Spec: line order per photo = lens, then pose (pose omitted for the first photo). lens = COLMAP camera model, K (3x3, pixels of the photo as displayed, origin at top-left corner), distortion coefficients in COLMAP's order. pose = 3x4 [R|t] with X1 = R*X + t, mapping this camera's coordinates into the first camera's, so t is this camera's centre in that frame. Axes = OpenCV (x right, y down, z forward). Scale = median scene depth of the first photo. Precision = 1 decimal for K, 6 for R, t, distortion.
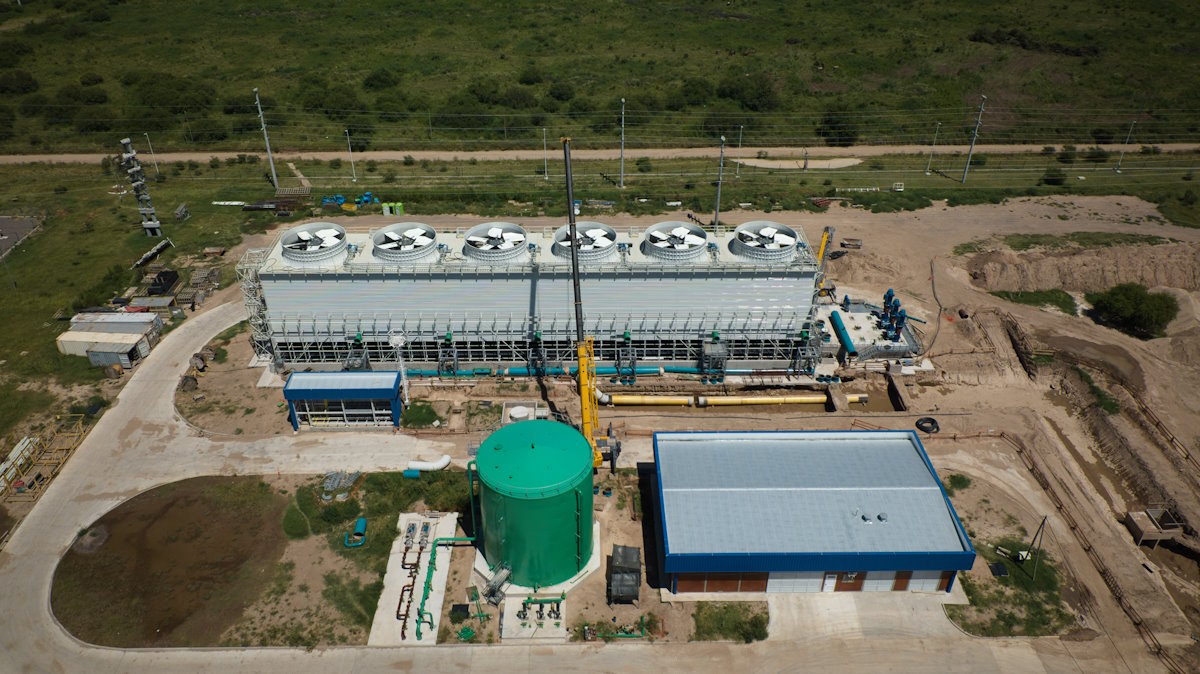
lens RADIAL K [[824.9, 0, 598.8], [0, 824.9, 337.1], [0, 0, 1]] dist [0.013106, -0.015832]
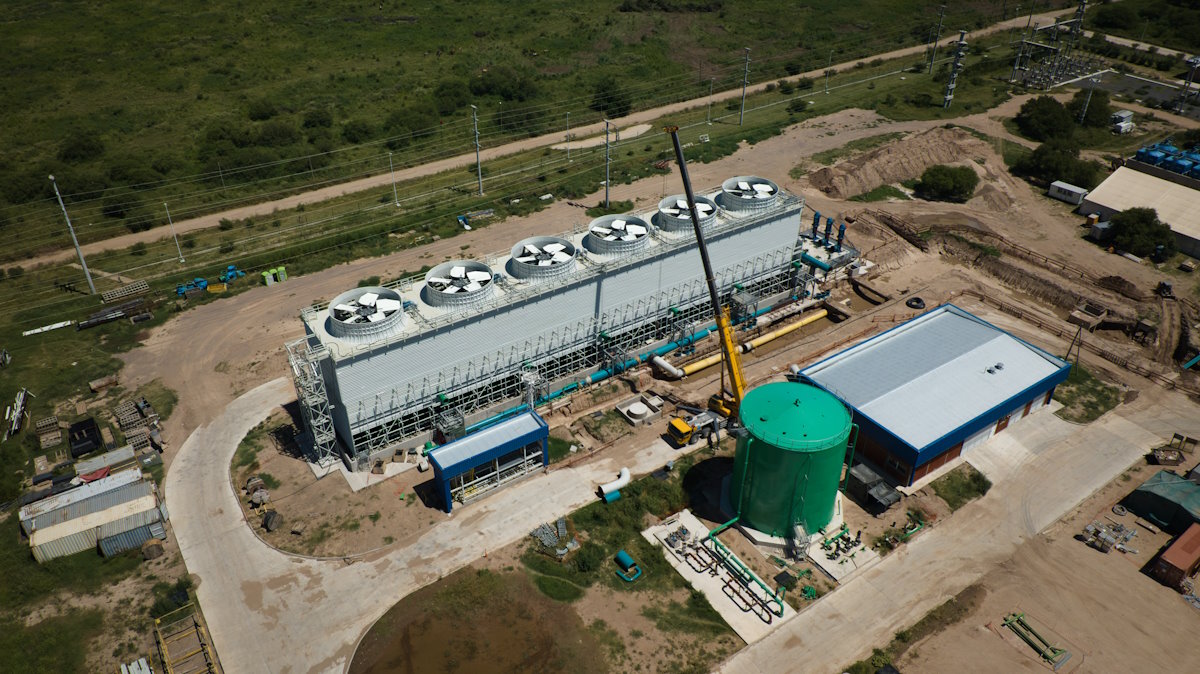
lens RADIAL K [[824.9, 0, 597.3], [0, 824.9, 339.3], [0, 0, 1]] dist [0.013106, -0.015832]
pose [[0.839579, -0.307638, 0.447734, -0.465881], [0.306594, 0.948725, 0.076952, -0.068134], [-0.448449, 0.072665, 0.890850, 0.097412]]
